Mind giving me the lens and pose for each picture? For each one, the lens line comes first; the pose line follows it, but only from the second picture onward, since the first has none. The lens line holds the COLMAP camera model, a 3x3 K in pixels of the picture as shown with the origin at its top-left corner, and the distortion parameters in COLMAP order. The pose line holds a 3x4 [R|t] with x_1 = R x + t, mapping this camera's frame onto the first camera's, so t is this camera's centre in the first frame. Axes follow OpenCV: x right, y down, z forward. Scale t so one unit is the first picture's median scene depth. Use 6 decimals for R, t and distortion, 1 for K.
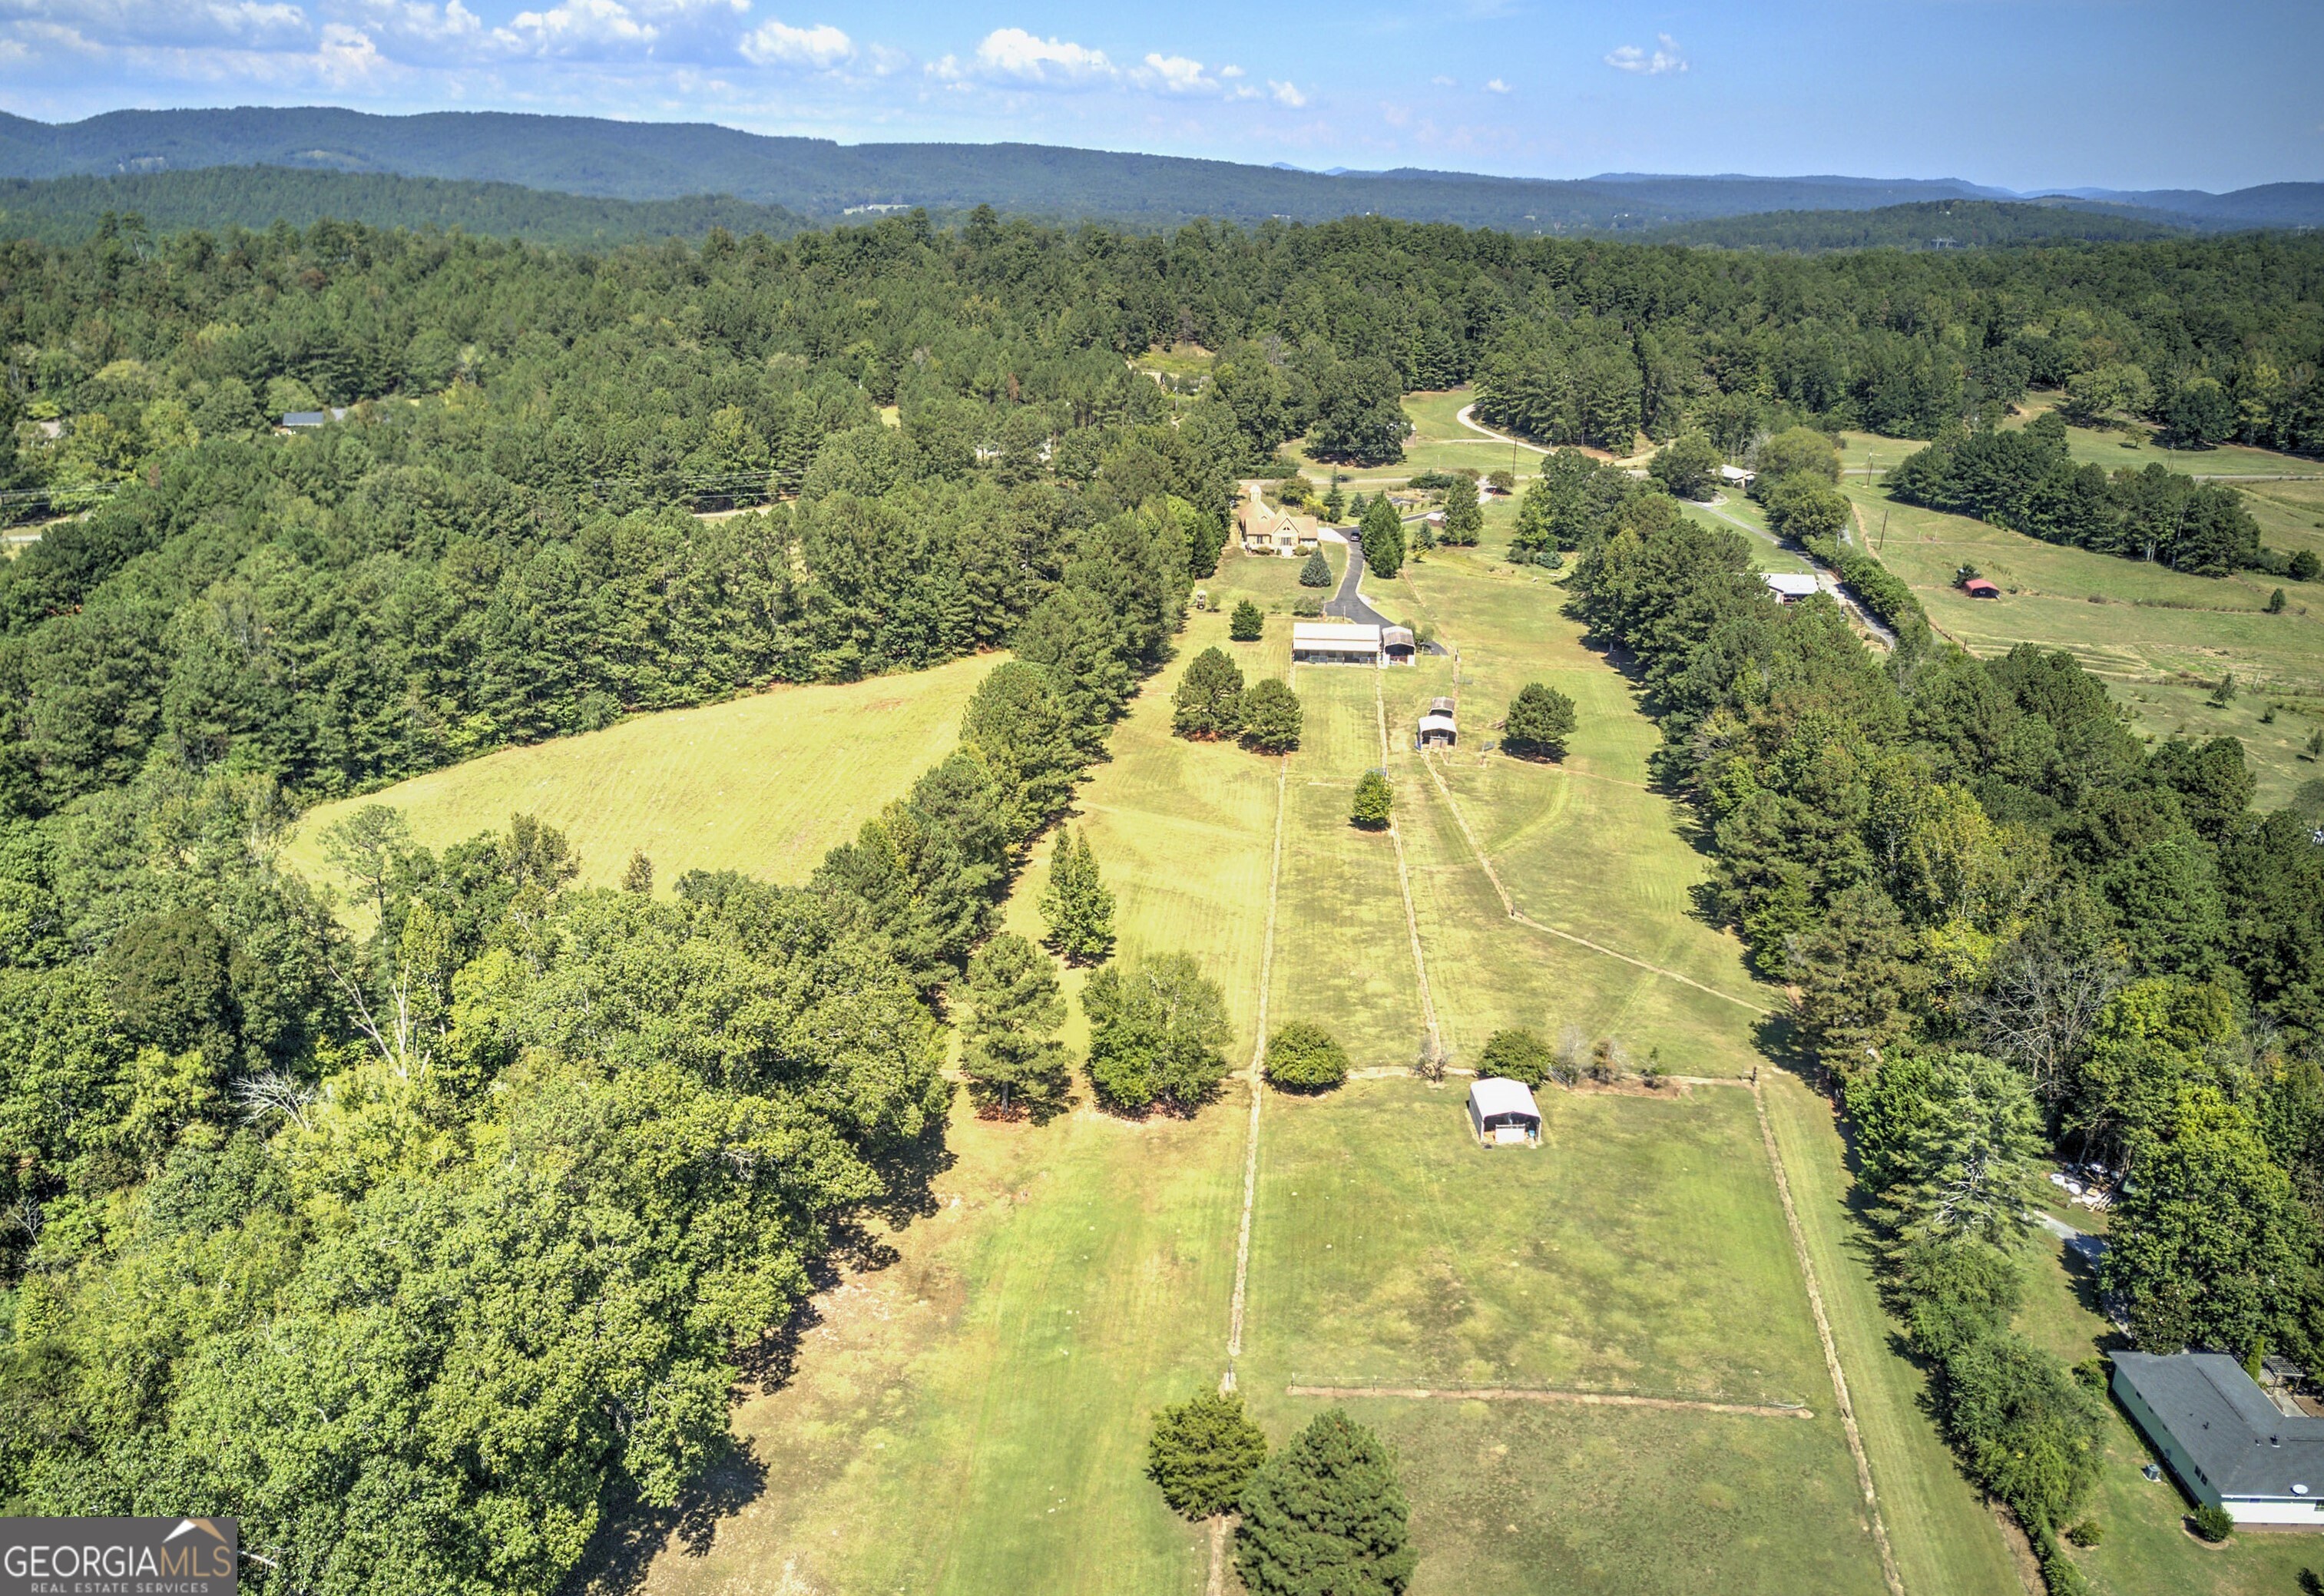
lens RADIAL K [[1768.1, 0, 1162.3], [0, 1768.1, 796.8], [0, 0, 1]] dist [-0.007070, -0.005344]
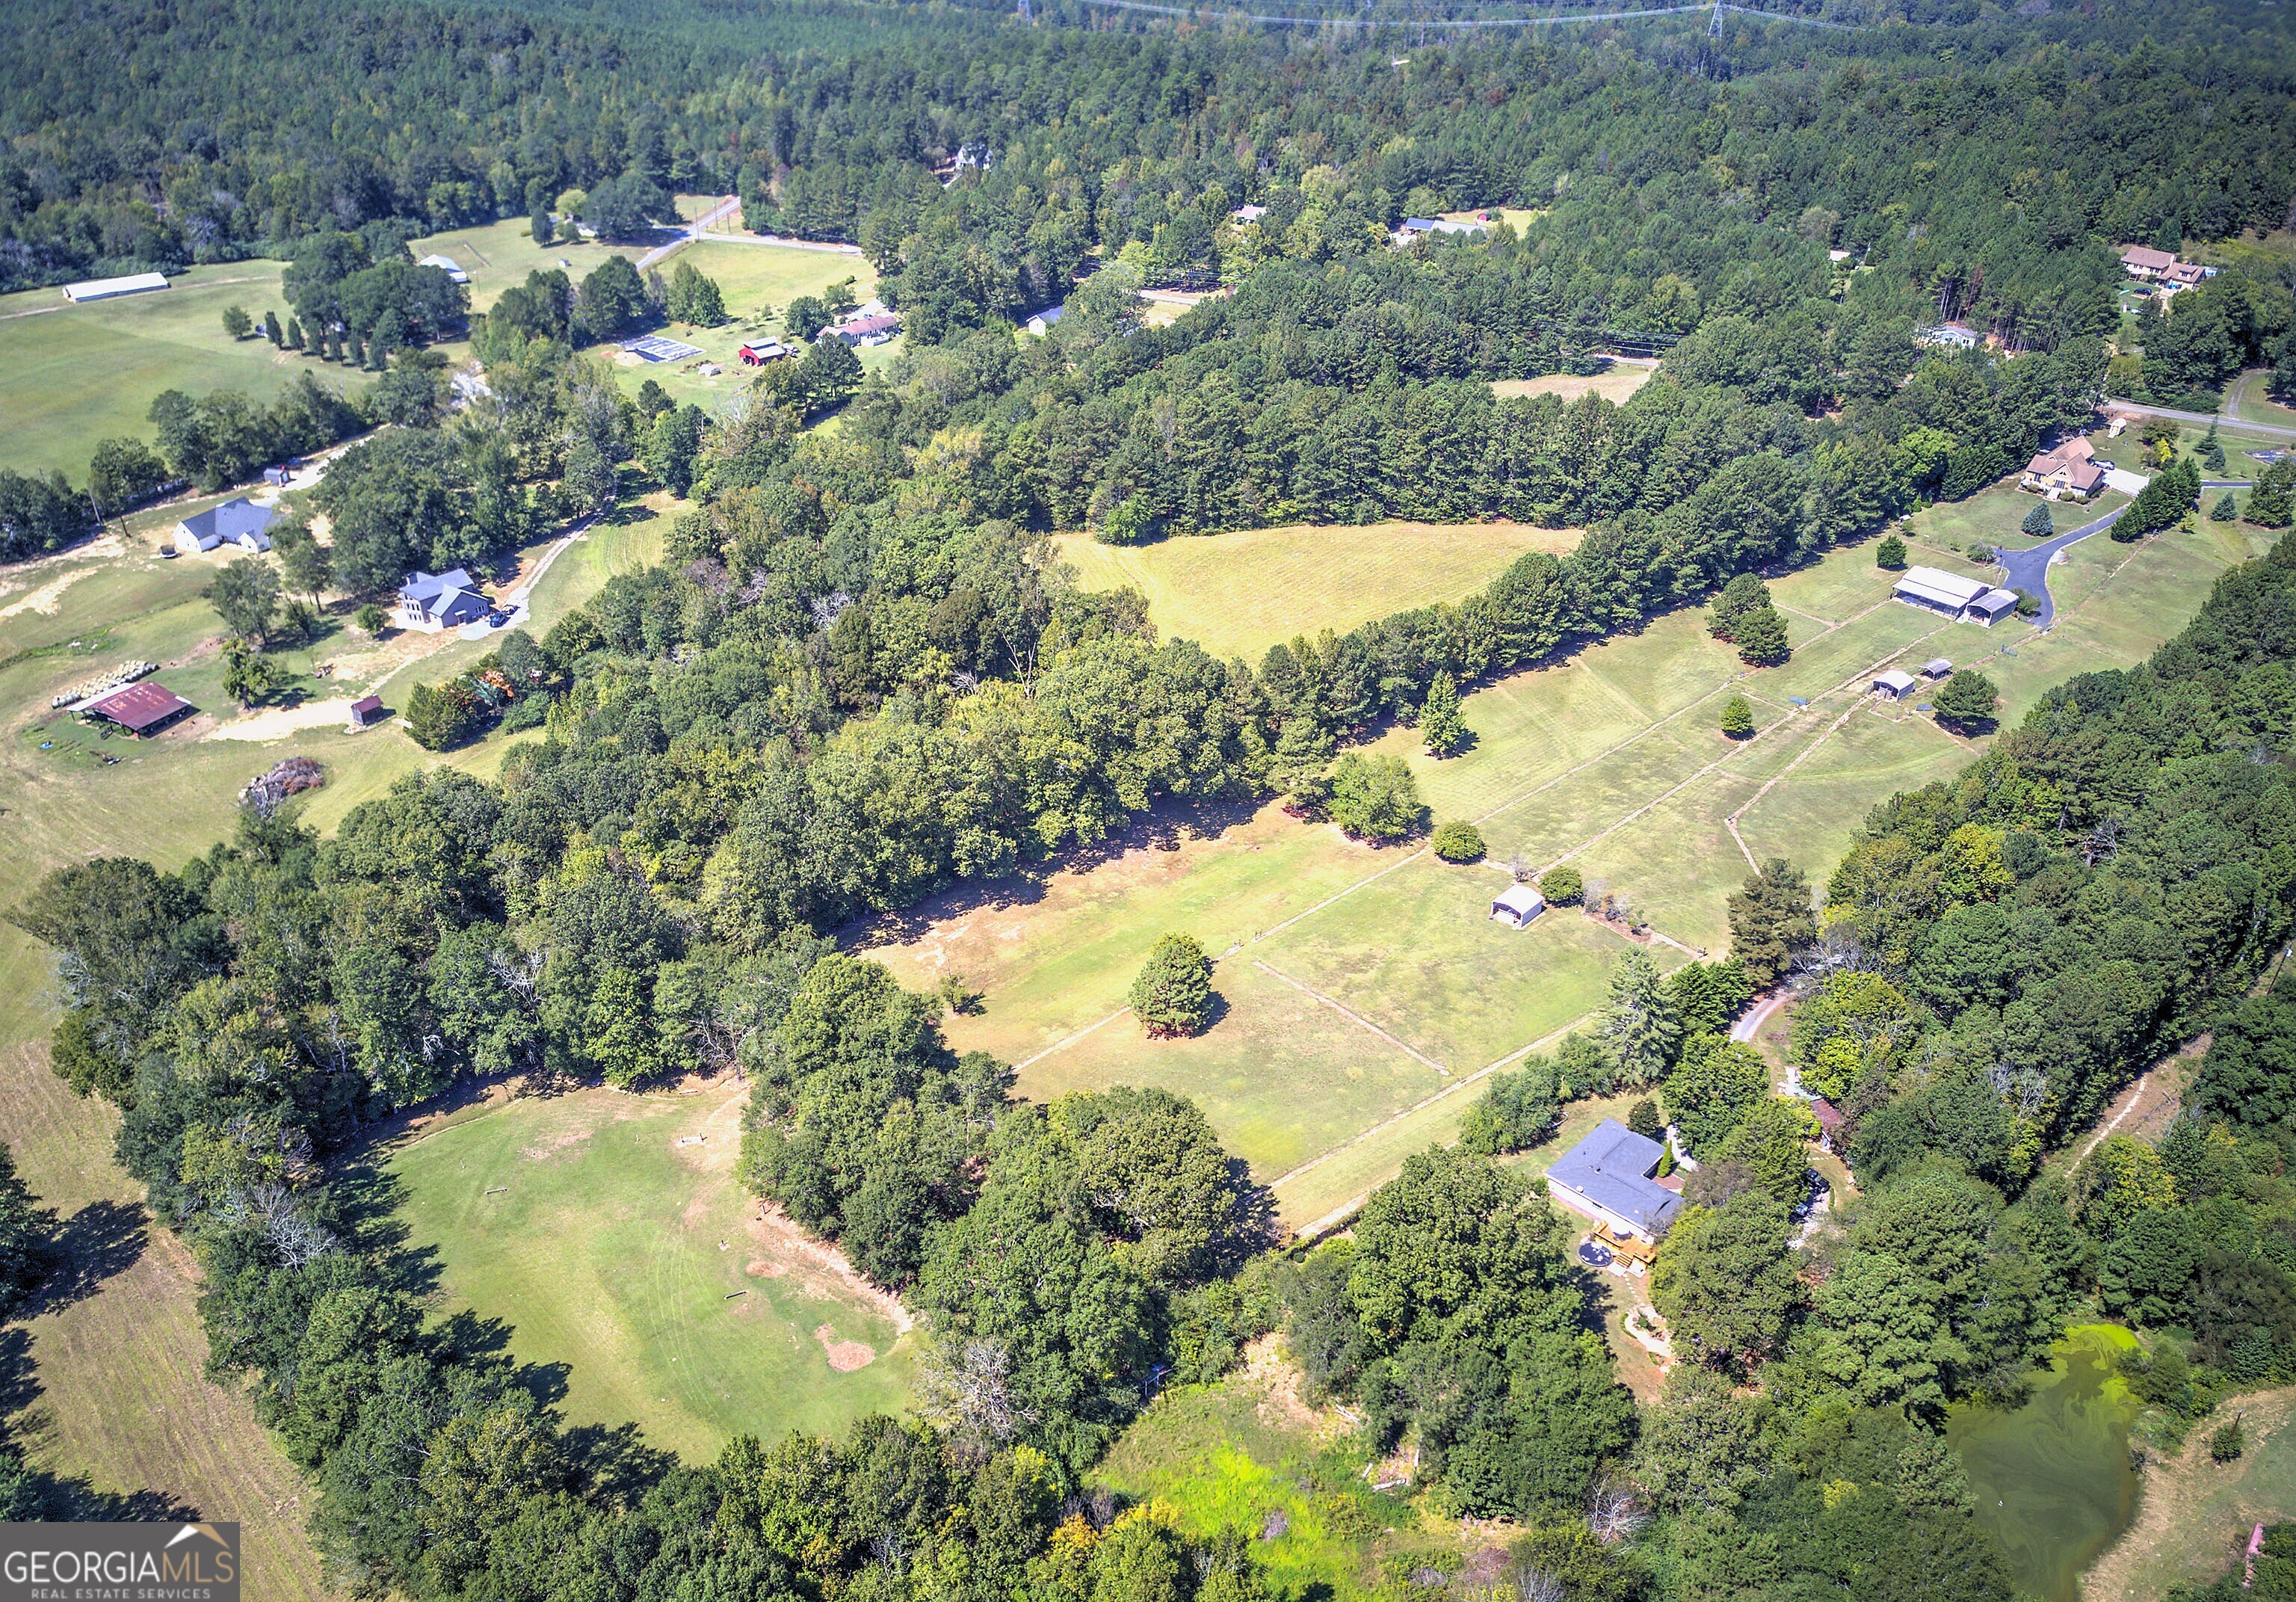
lens RADIAL K [[1798.7, 0, 1147.5], [0, 1798.7, 801.7], [0, 0, 1]] dist [-0.003742, -0.002853]
pose [[0.713379, 0.330542, -0.617926, 0.612971], [-0.218026, 0.942696, 0.252563, -0.171266], [0.665999, -0.045449, 0.744567, -0.309429]]
